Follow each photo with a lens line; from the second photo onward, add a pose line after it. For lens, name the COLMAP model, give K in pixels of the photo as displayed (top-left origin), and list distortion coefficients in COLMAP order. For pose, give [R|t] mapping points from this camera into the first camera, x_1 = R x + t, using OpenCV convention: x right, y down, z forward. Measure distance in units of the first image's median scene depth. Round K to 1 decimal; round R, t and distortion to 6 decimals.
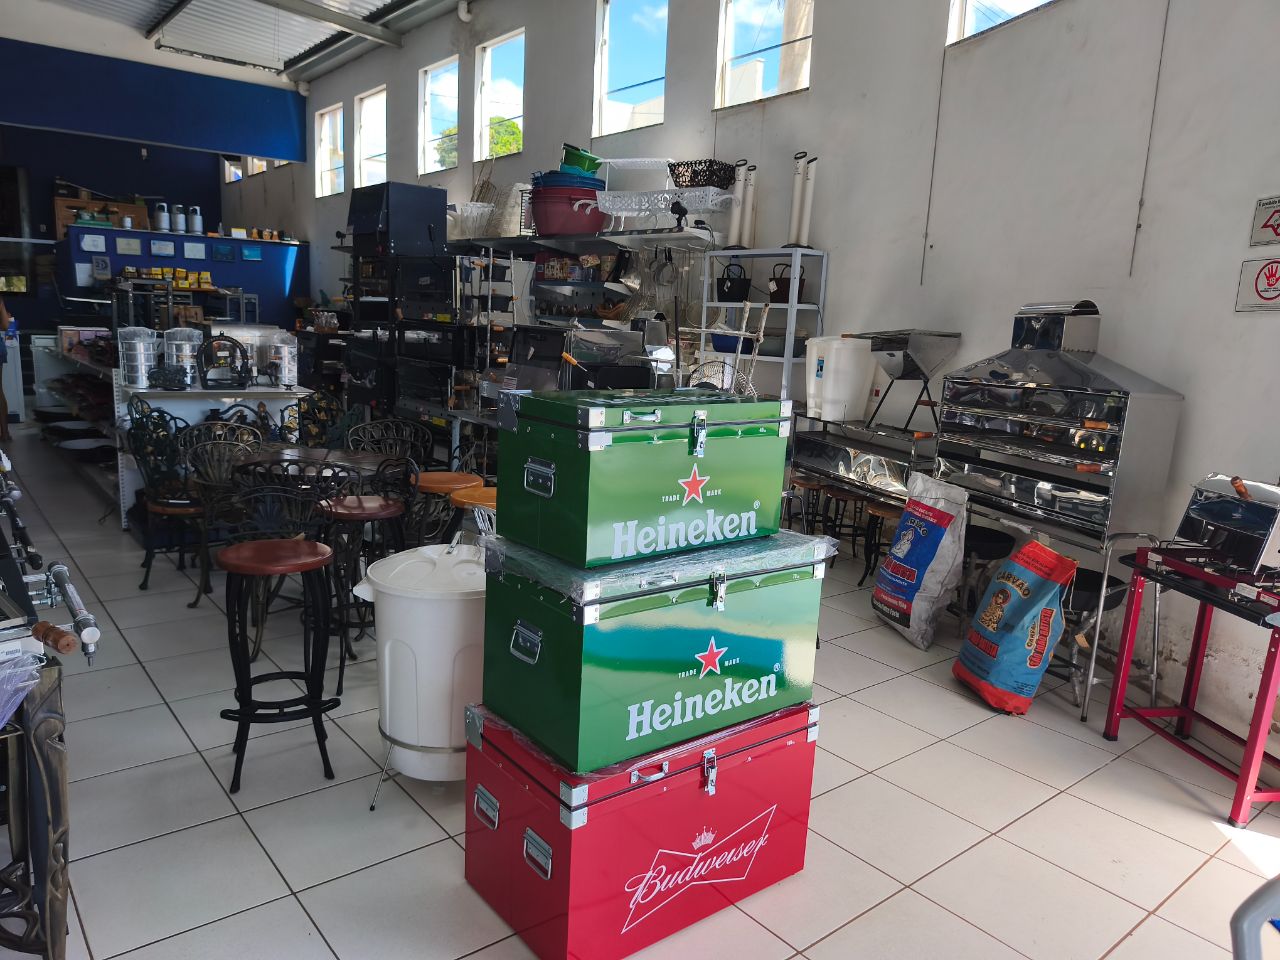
lens RADIAL K [[903.6, 0, 632.0], [0, 903.6, 483.9], [0, 0, 1]] dist [0.010281, -0.019696]
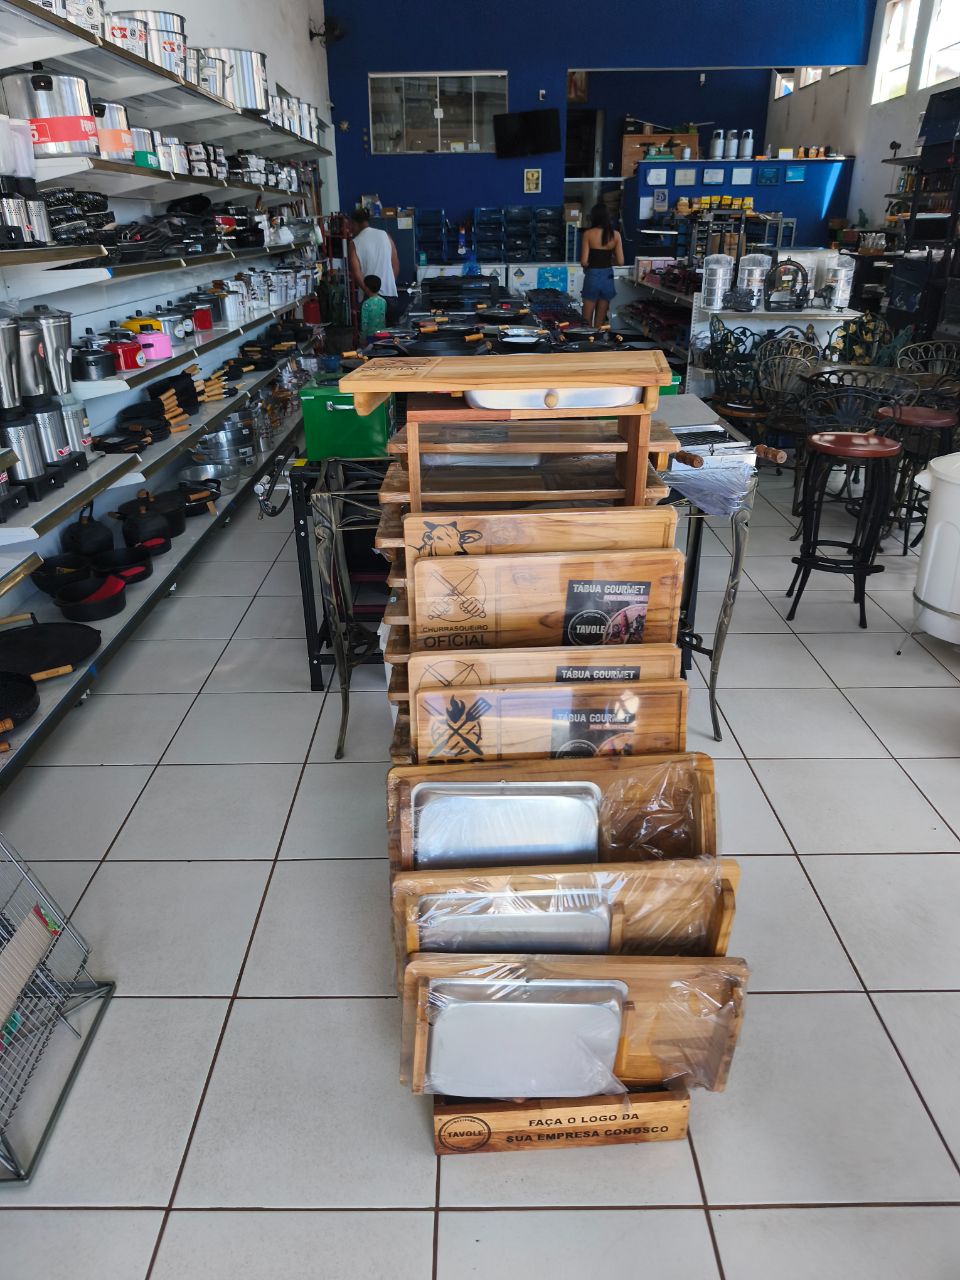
lens RADIAL K [[903.6, 0, 461.9], [0, 903.6, 623.1], [0, 0, 1]] dist [0.010281, -0.019696]
pose [[0.773854, 0.206473, -0.598765, -0.004023], [-0.072054, 0.967934, 0.240650, 0.018654], [0.629253, -0.143084, 0.763916, -0.106718]]
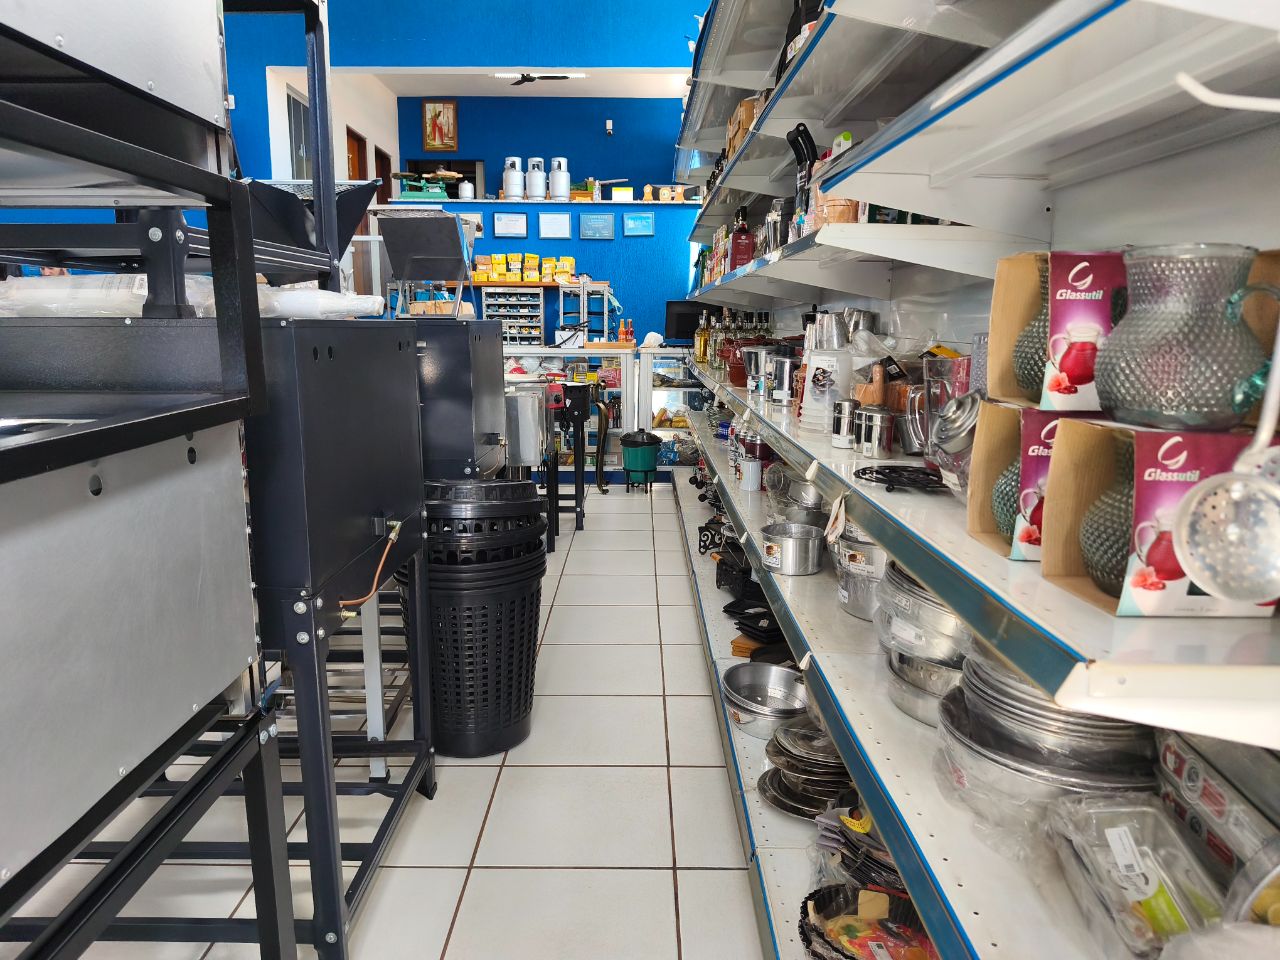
lens RADIAL K [[903.6, 0, 640.2], [0, 903.6, 478.3], [0, 0, 1]] dist [0.010281, -0.019696]
pose [[0.786606, 0.069743, -0.613503, -0.028903], [-0.090462, 0.995896, -0.002774, -0.117029], [0.610792, 0.057681, 0.789687, 0.782668]]
